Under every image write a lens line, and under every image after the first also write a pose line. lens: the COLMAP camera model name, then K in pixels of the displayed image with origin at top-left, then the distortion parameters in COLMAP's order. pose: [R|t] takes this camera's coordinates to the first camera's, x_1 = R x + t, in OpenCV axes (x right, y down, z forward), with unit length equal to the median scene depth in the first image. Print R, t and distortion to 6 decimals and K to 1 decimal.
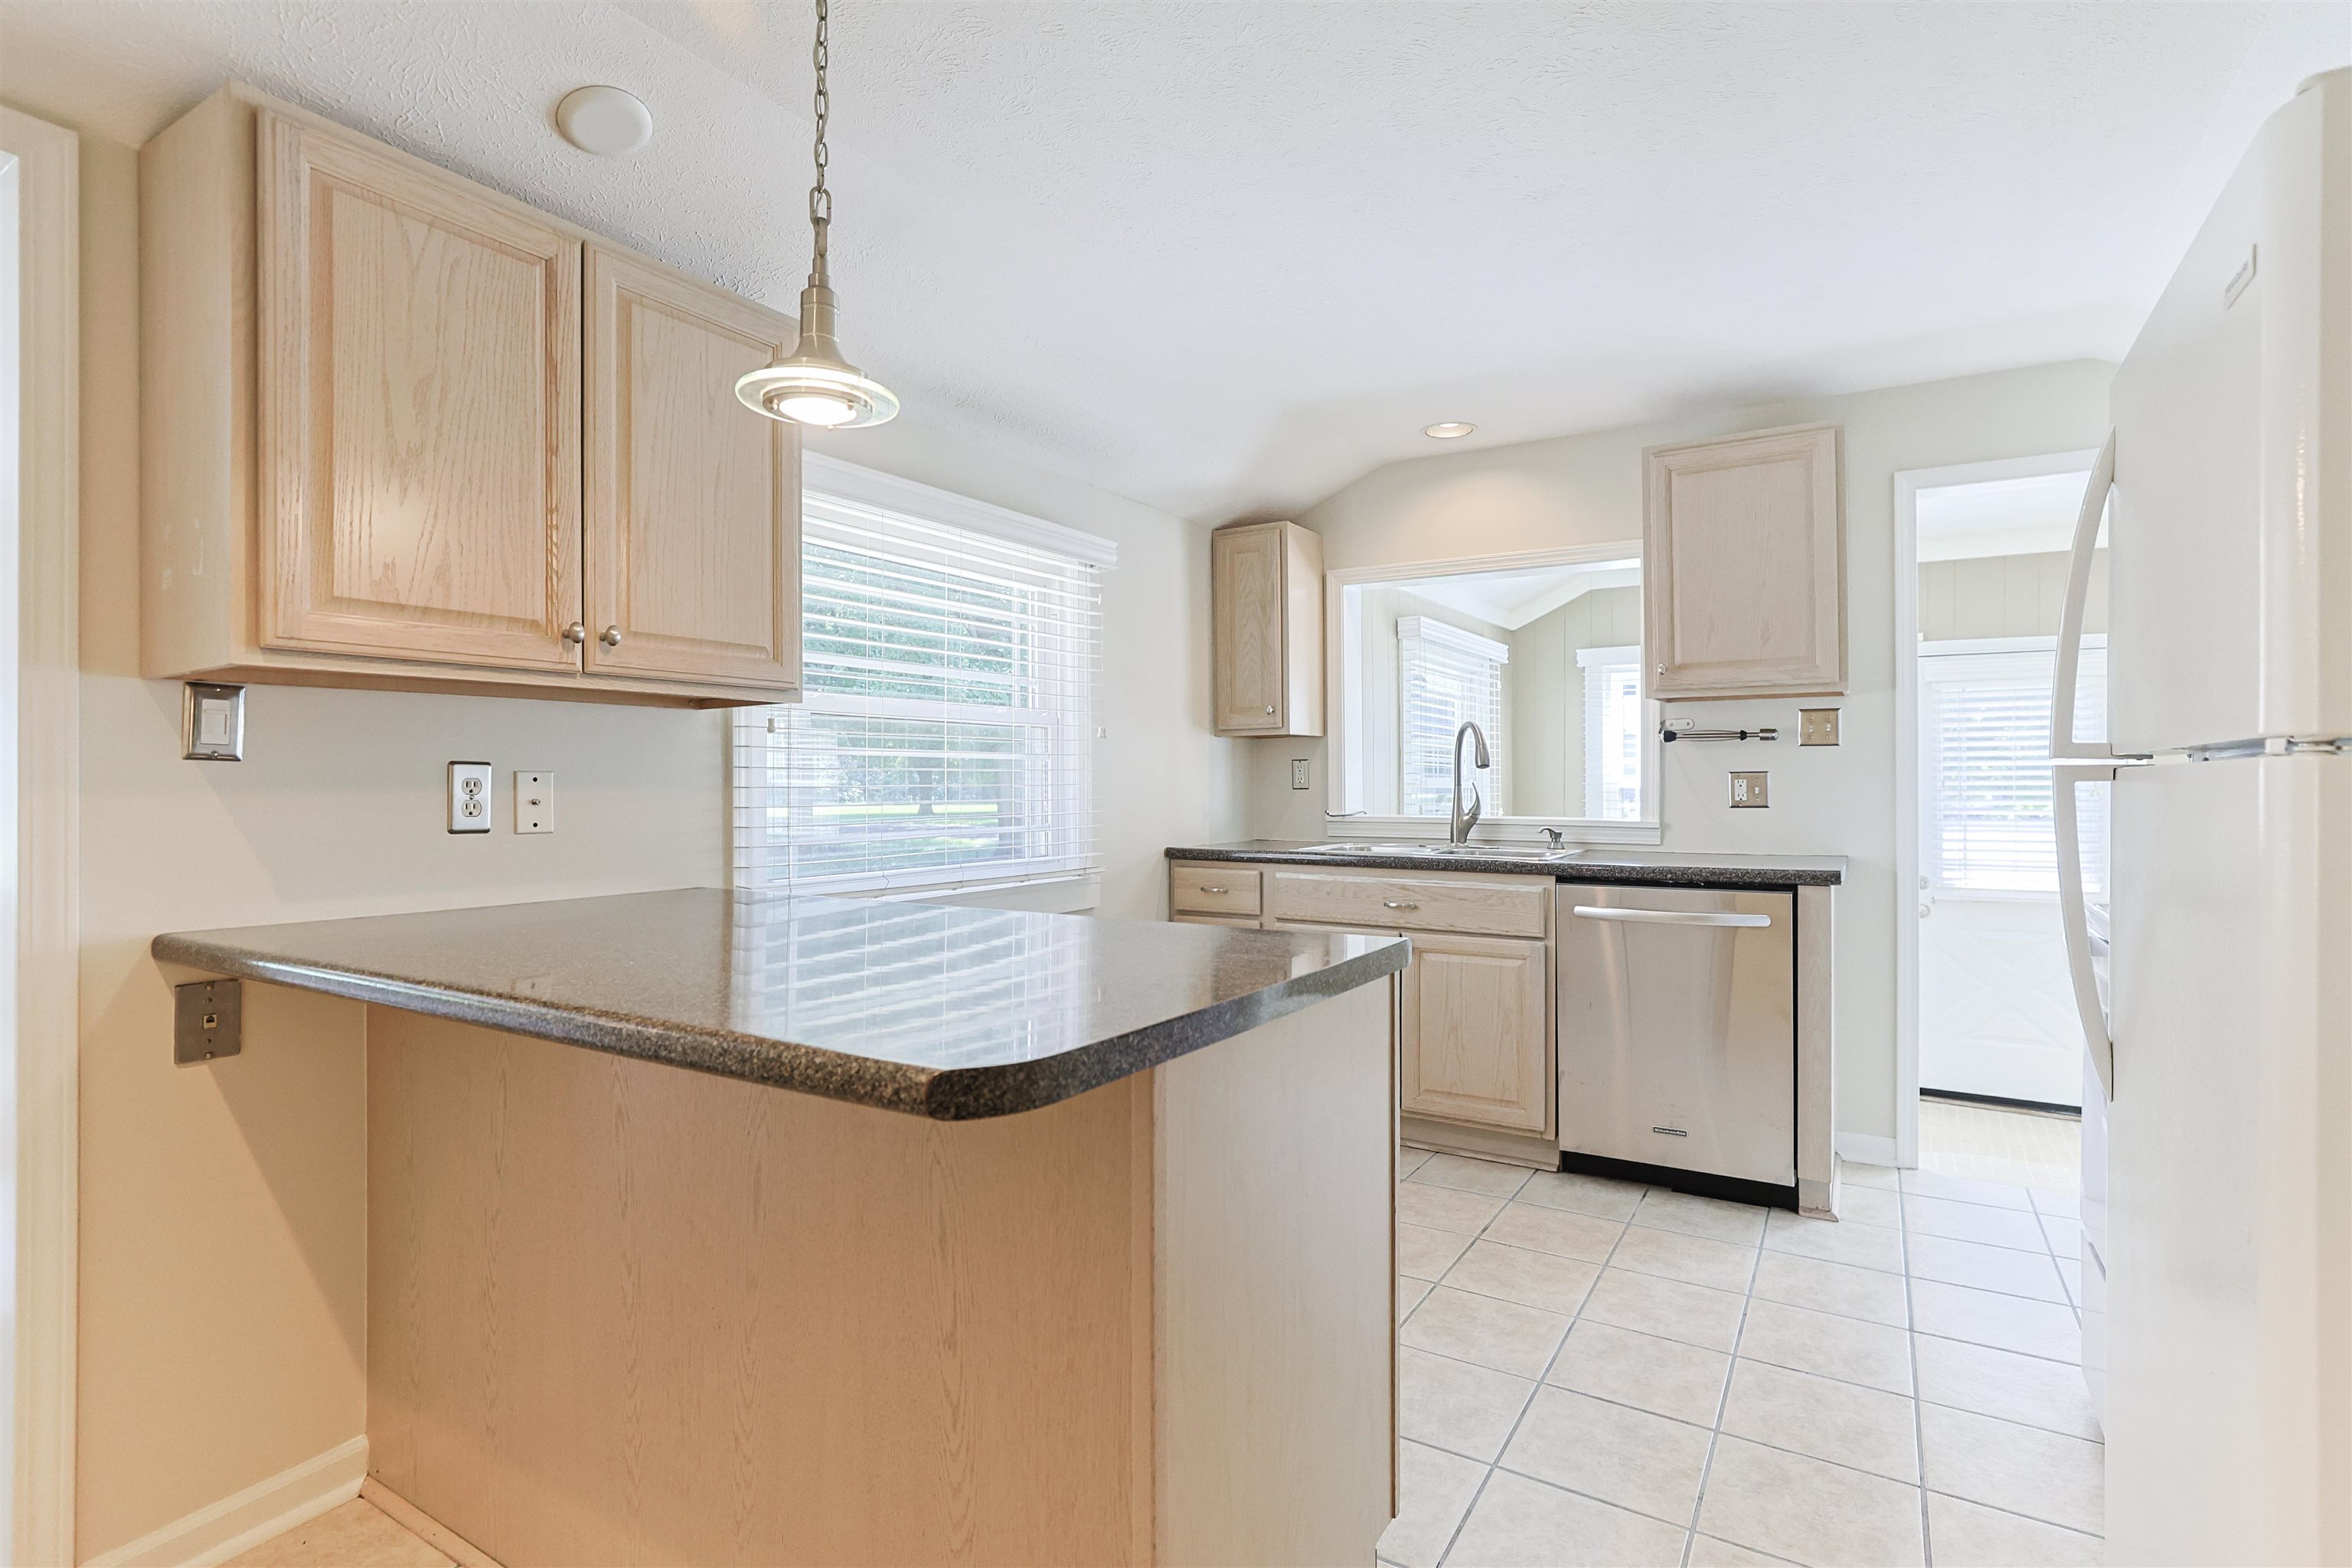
lens RADIAL K [[1136.8, 0, 1176.0], [0, 1136.8, 784.0], [0, 0, 1]] dist [-0.001372, 0.000194]
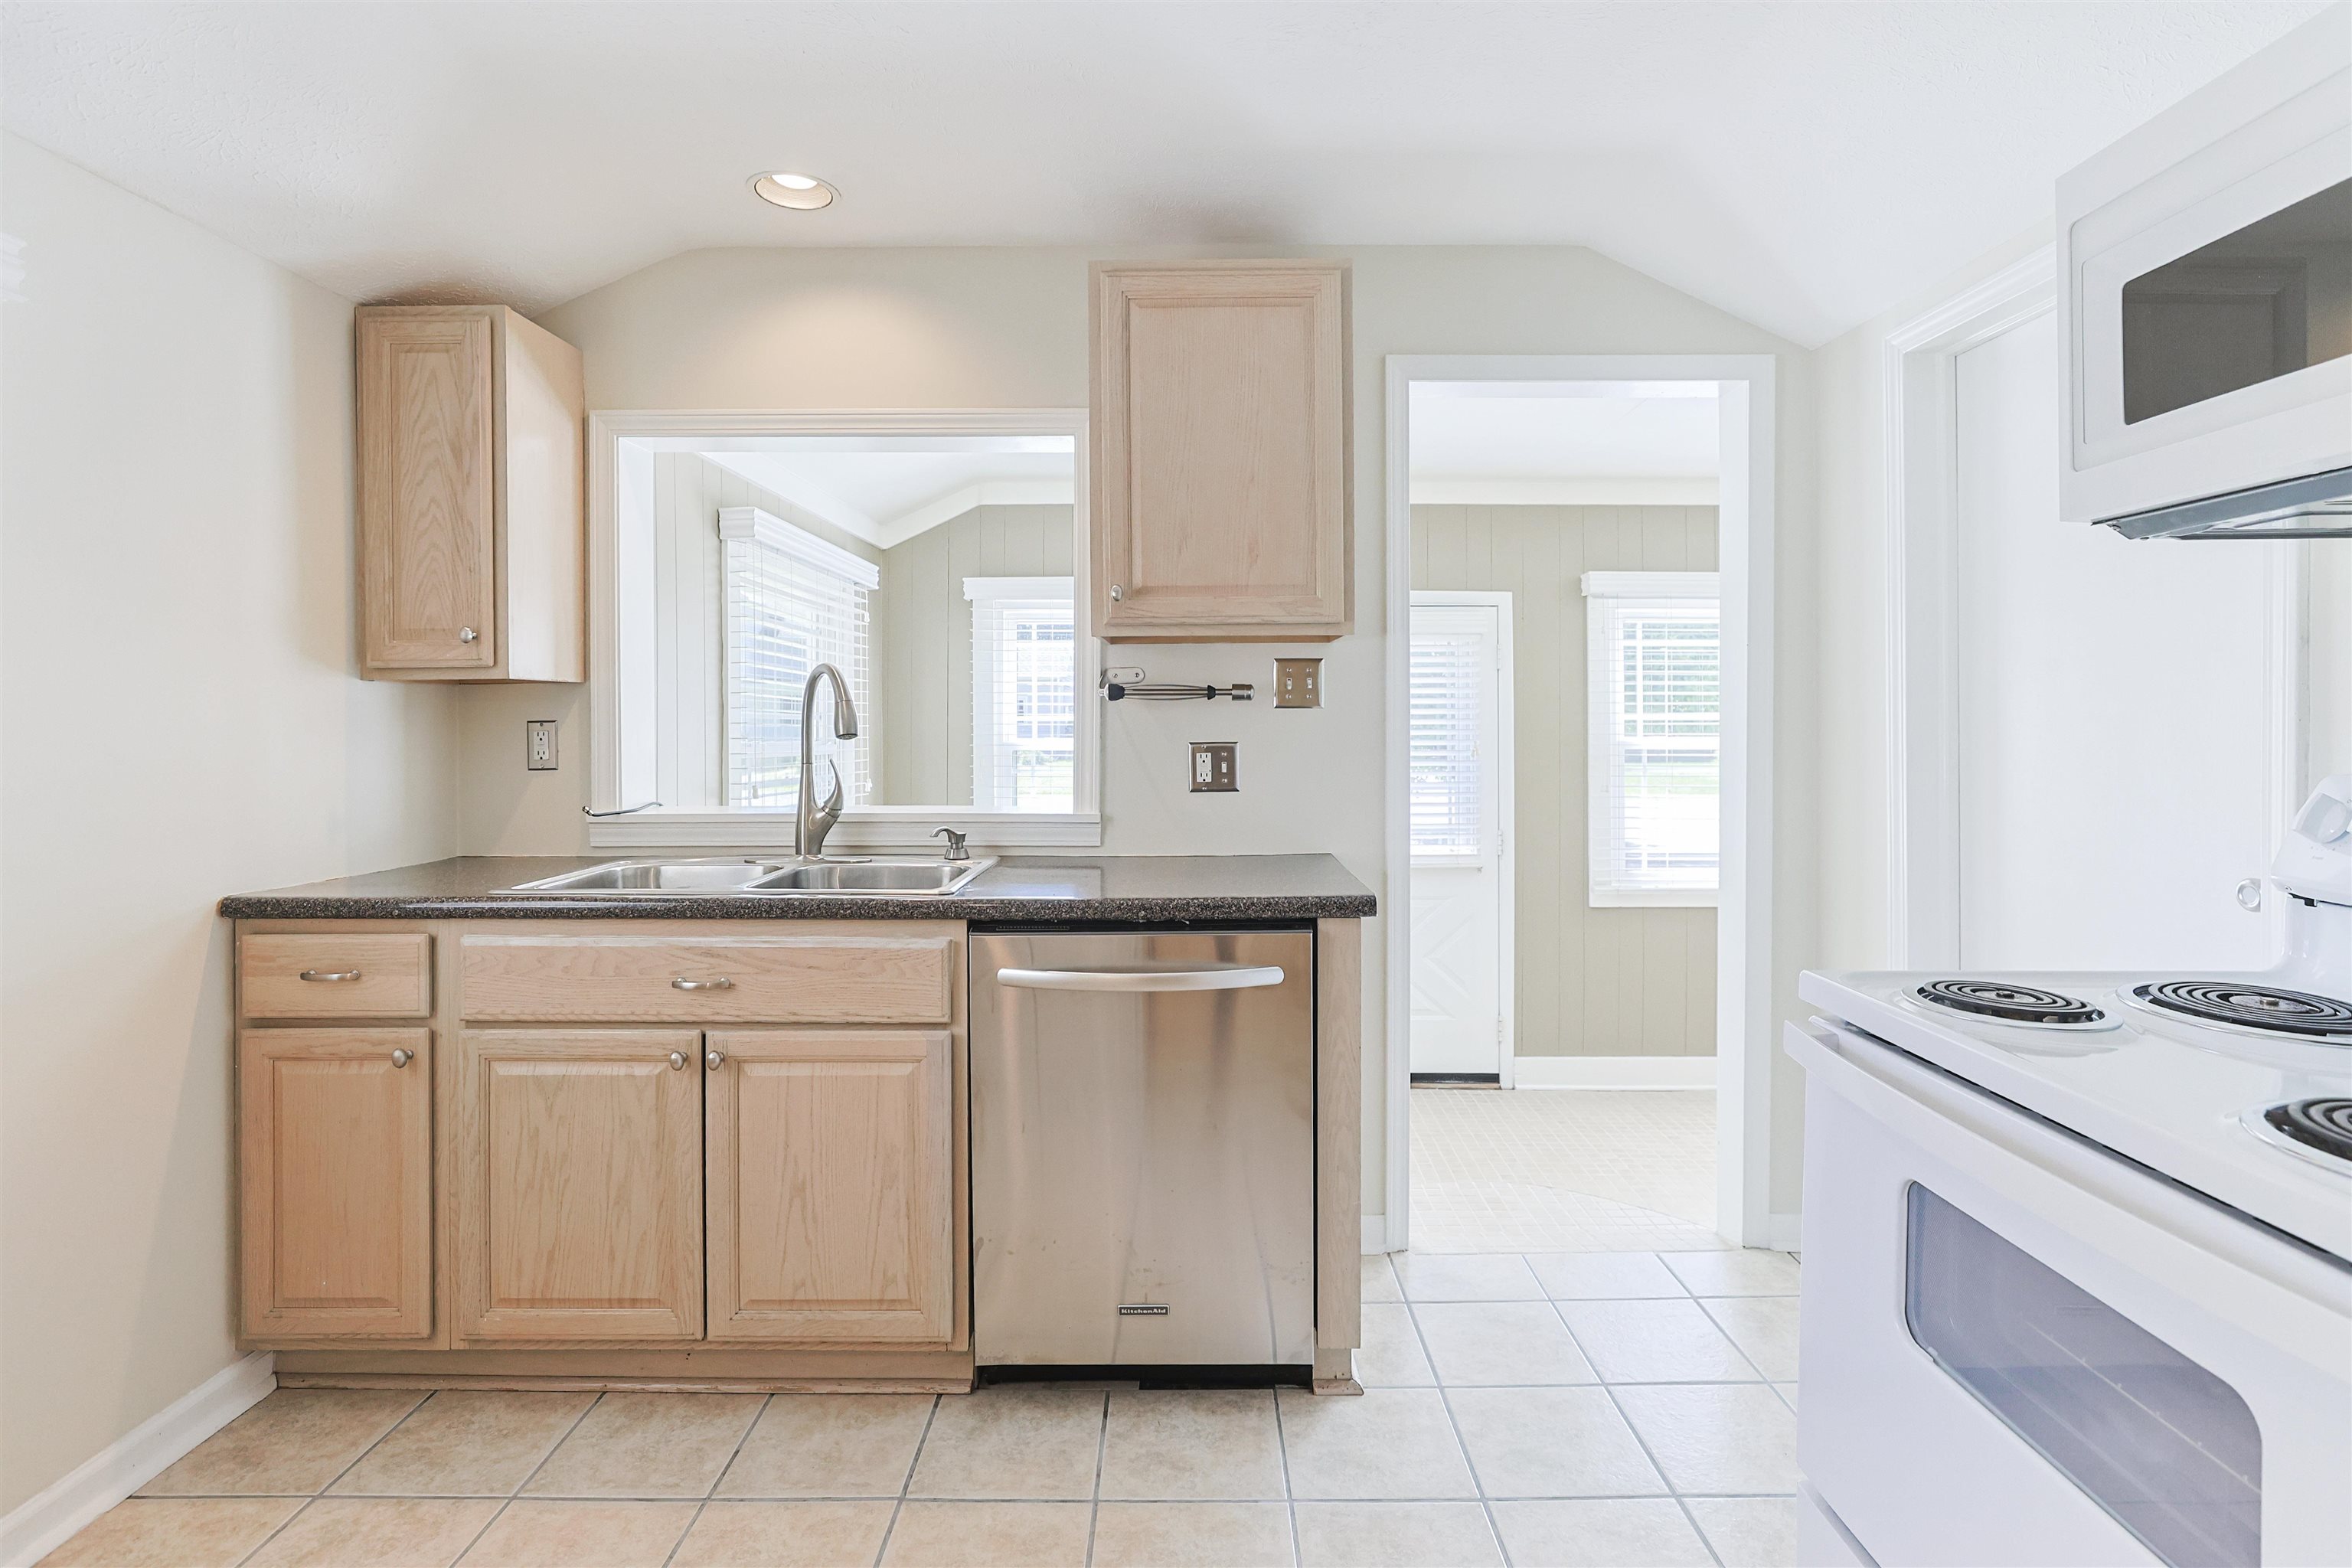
lens RADIAL K [[1075.6, 0, 1166.4], [0, 1075.6, 706.2], [0, 0, 1]] dist [-0.022203, 0.000355]
pose [[0.849123, 0.004713, 0.528174, 0.110101], [0.004450, 0.999861, -0.016076, -0.022293], [-0.528177, 0.016001, 0.848984, 0.416700]]
